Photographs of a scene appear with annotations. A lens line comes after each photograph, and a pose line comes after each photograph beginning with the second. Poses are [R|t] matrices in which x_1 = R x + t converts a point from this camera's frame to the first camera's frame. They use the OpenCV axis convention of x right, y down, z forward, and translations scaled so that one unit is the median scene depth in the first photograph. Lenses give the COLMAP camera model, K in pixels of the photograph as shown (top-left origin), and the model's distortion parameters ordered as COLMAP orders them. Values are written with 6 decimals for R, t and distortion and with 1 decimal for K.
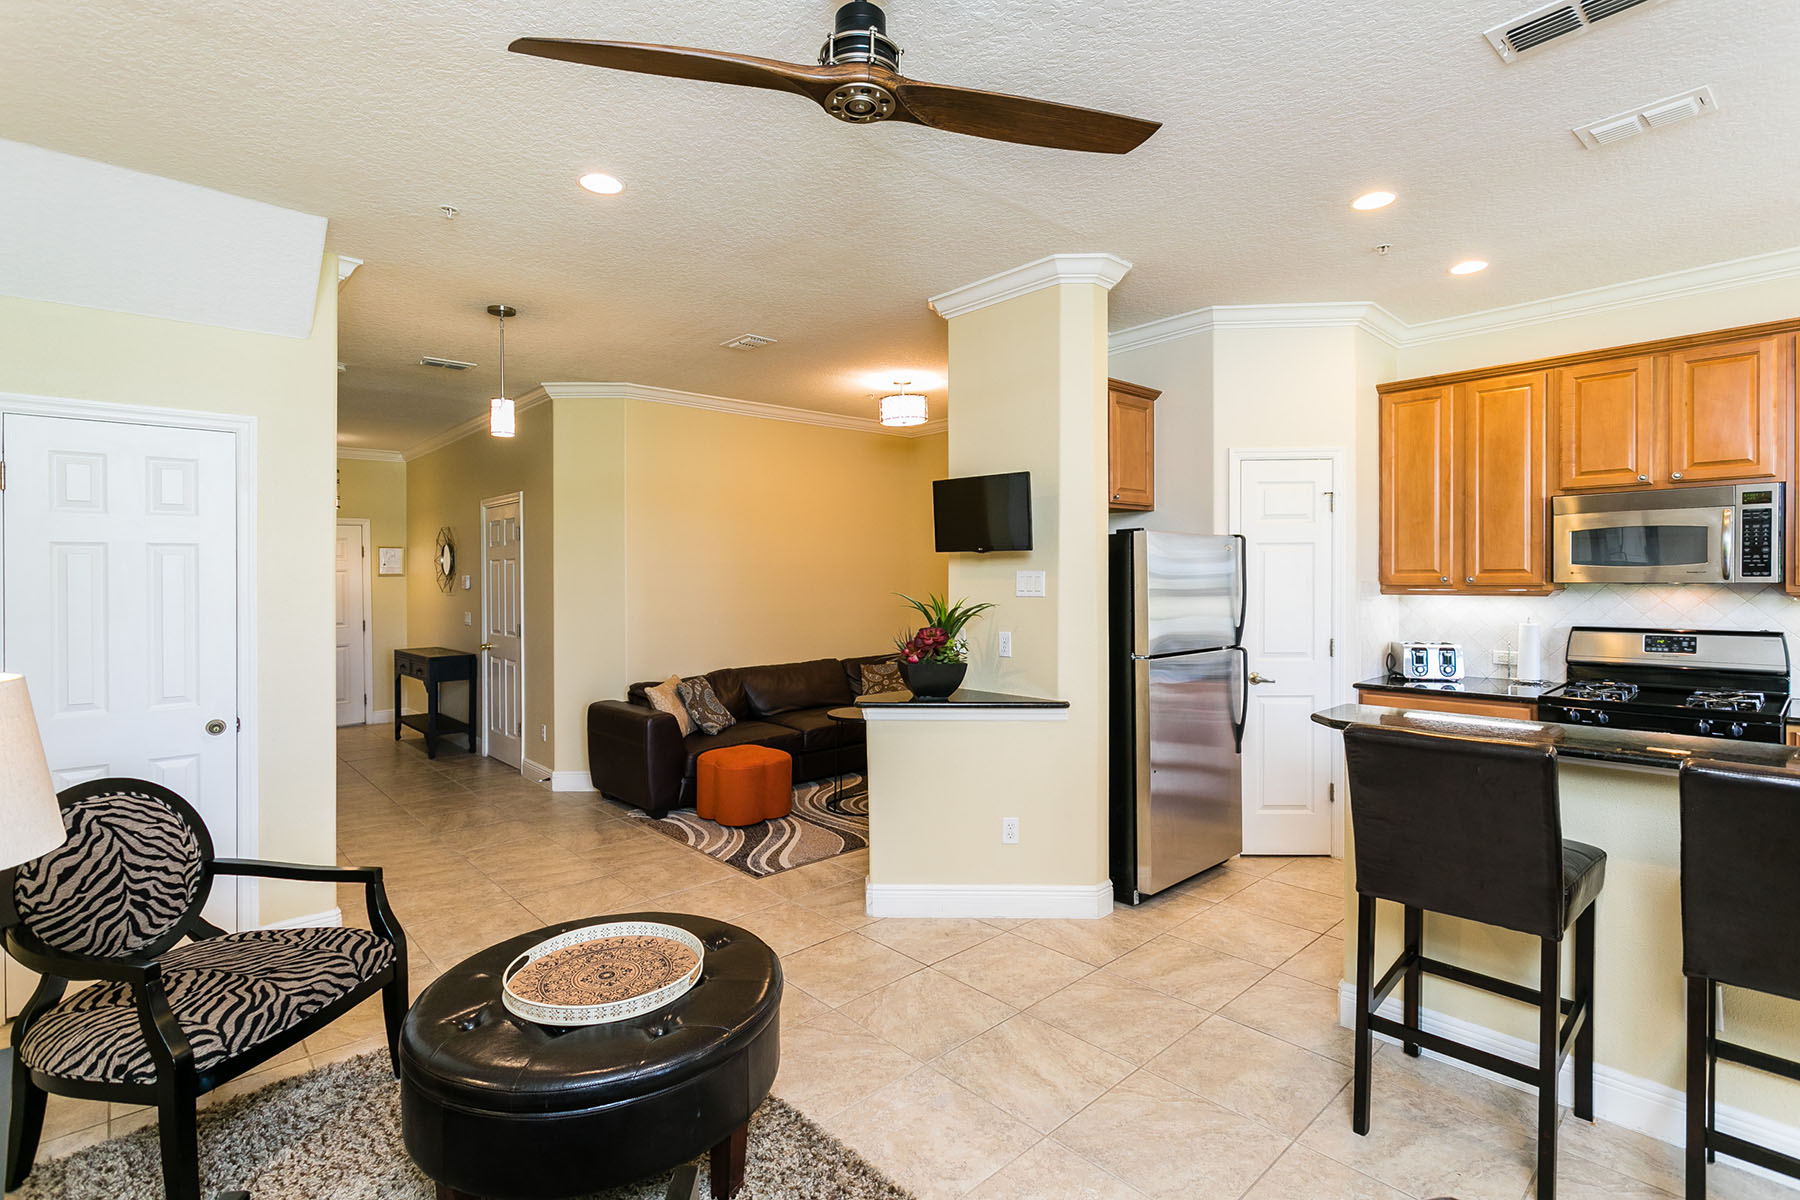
lens RADIAL K [[845.1, 0, 895.7], [0, 845.1, 580.9], [0, 0, 1]] dist [0.000937, 0.000546]
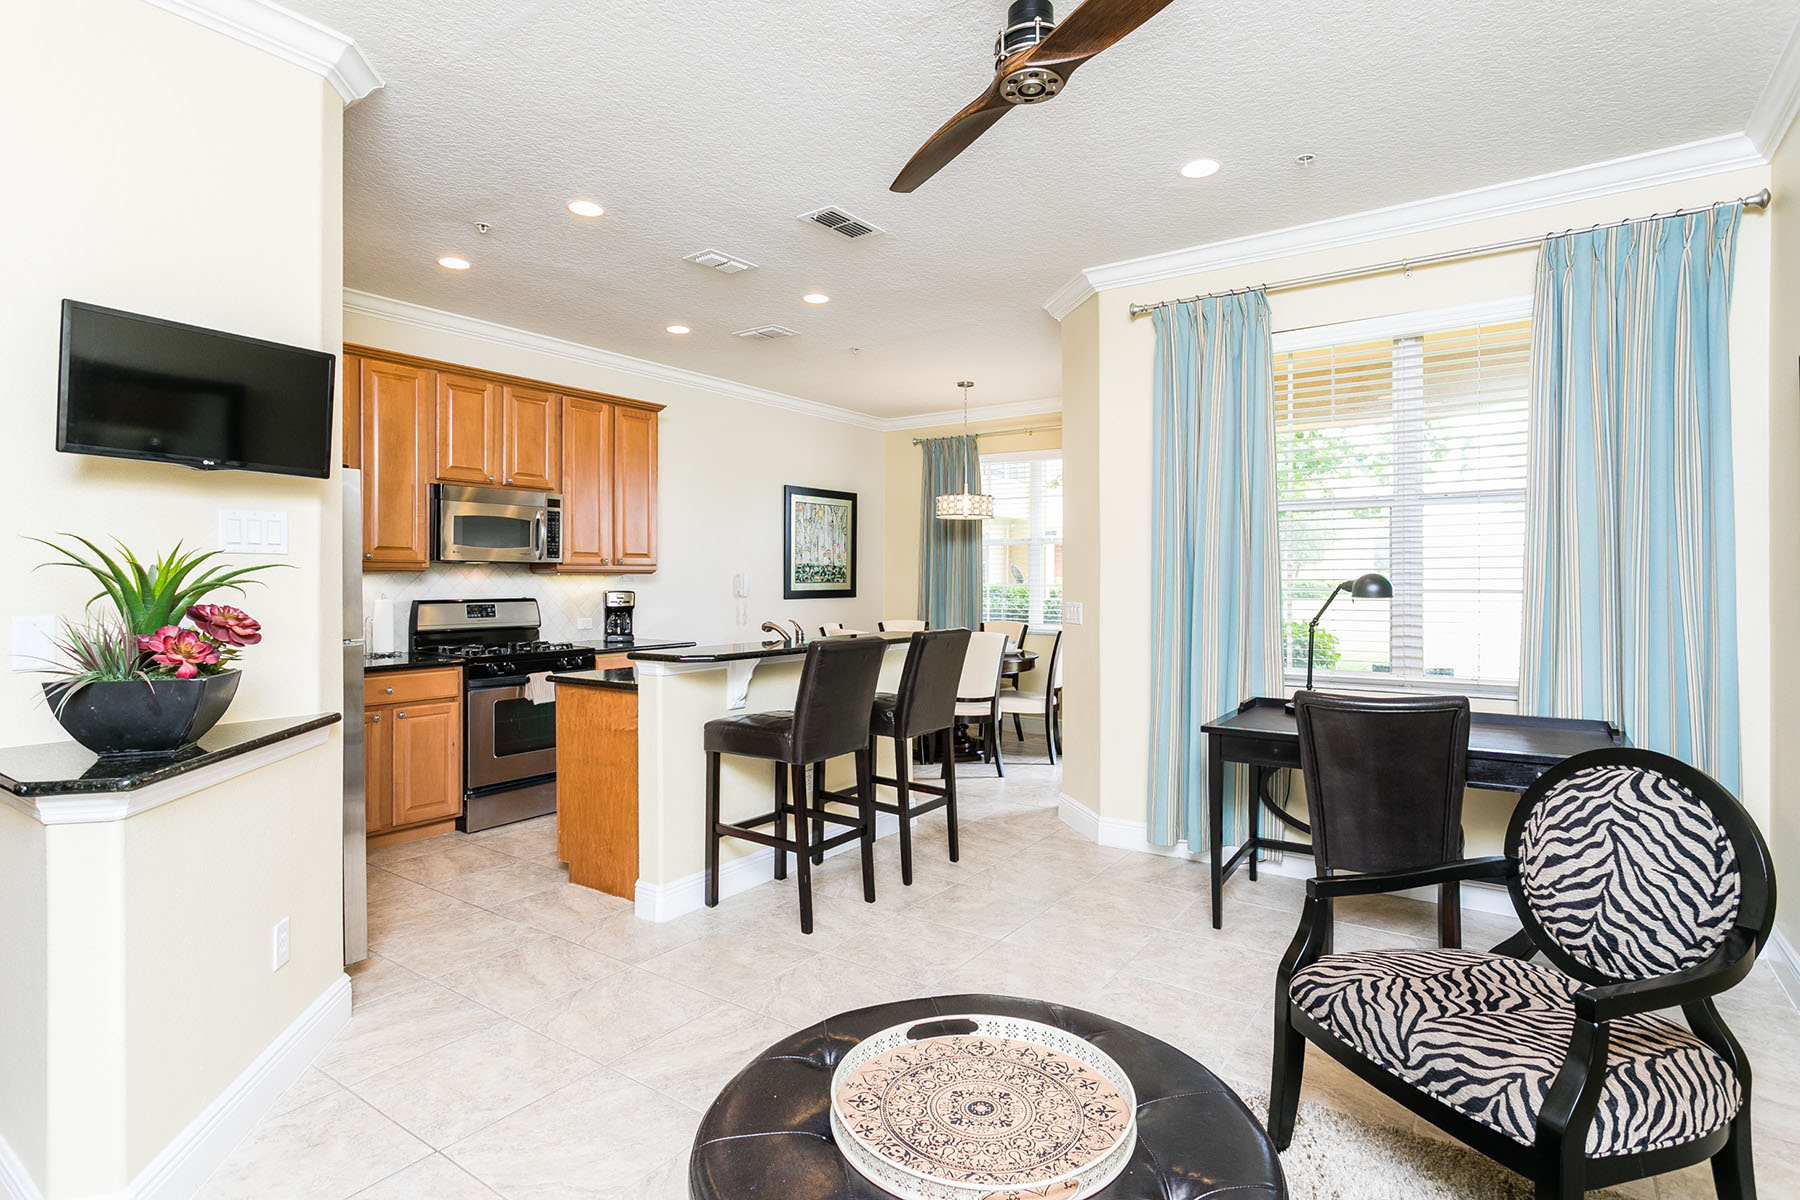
lens RADIAL K [[902.3, 0, 907.0], [0, 902.3, 585.9], [0, 0, 1]] dist [0.016882, -0.011883]
pose [[-0.221690, 0.004407, 0.975107, -0.559641], [0.008670, 0.999959, -0.002548, 0.046557], [-0.975079, 0.007889, -0.221720, 0.681566]]
